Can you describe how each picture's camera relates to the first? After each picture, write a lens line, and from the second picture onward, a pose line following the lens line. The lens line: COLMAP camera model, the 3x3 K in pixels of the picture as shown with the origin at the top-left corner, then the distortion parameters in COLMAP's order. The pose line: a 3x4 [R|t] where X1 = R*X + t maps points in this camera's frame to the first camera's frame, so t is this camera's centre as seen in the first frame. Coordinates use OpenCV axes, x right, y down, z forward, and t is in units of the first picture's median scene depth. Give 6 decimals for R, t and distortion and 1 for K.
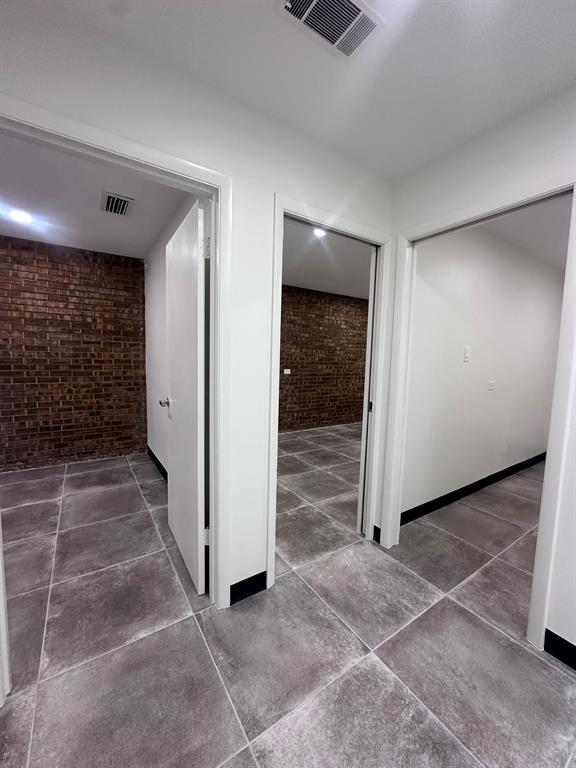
lens RADIAL K [[307.3, 0, 288.0], [0, 307.3, 384.0], [0, 0, 1]] dist [-0.004434, 0.000839]
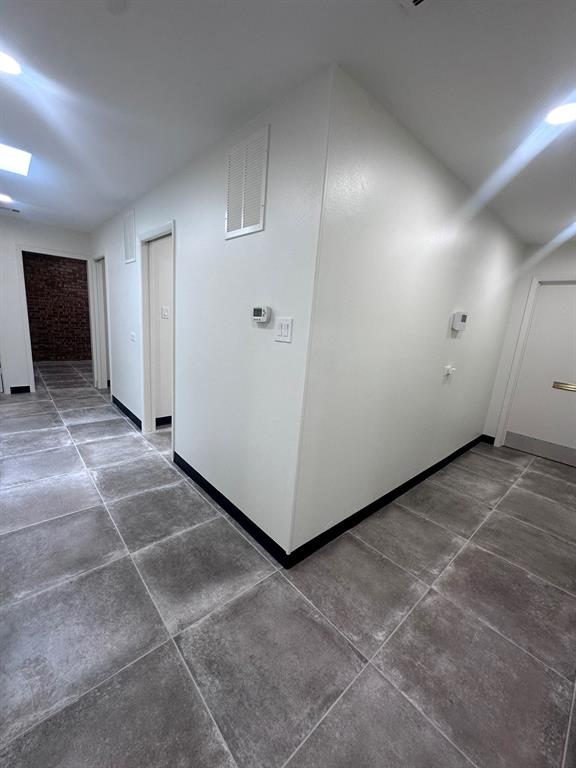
lens RADIAL K [[307.3, 0, 288.0], [0, 307.3, 384.0], [0, 0, 1]] dist [-0.004434, 0.000839]
pose [[0.988411, 0.017975, 0.150735, 1.592796], [-0.036988, 0.991555, 0.124301, 0.155578], [-0.147227, -0.128435, 0.980729, -1.779754]]
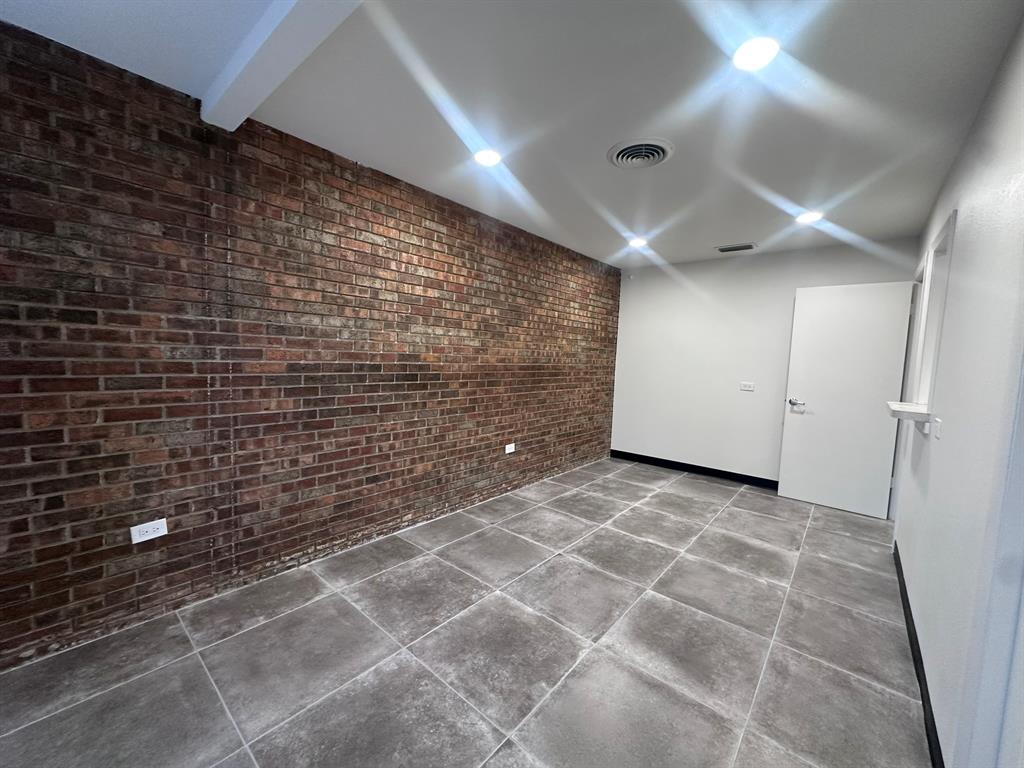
lens RADIAL K [[407.4, 0, 512.6], [0, 407.4, 386.9], [0, 0, 1]] dist [-0.003412, 0.000578]
pose [[0.962334, -0.010820, 0.271655, -2.381653], [0.011133, 0.999938, 0.000389, -0.024581], [-0.271643, 0.002650, 0.962395, -0.448748]]
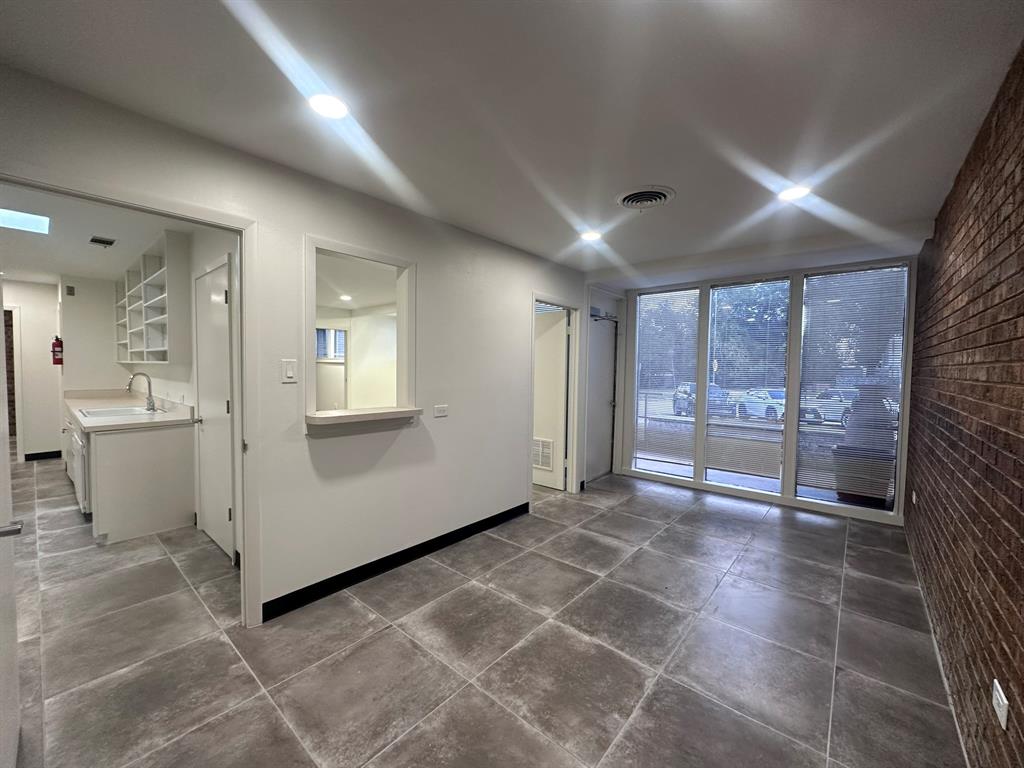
lens RADIAL K [[409.7, 0, 513.2], [0, 409.7, 384.9], [0, 0, 1]] dist [-0.004434, 0.000839]
pose [[-0.961460, -0.029025, -0.273409, -0.952453], [-0.065324, 0.990053, 0.124613, -0.233264], [0.267073, 0.137670, -0.953792, 1.807044]]
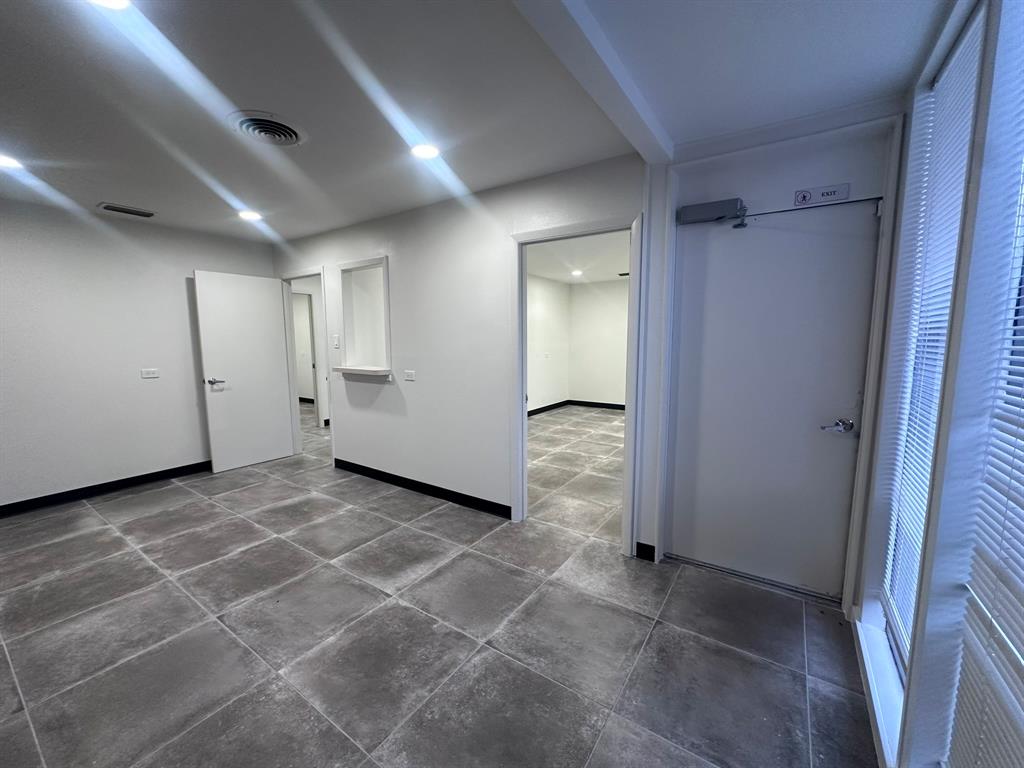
lens RADIAL K [[407.4, 0, 512.6], [0, 407.4, 386.9], [0, 0, 1]] dist [-0.003412, 0.000578]
pose [[-0.378634, -0.135089, 0.915635, -3.030042], [0.079317, 0.980916, 0.177519, -0.159654], [-0.922142, 0.139840, -0.360693, 0.463361]]
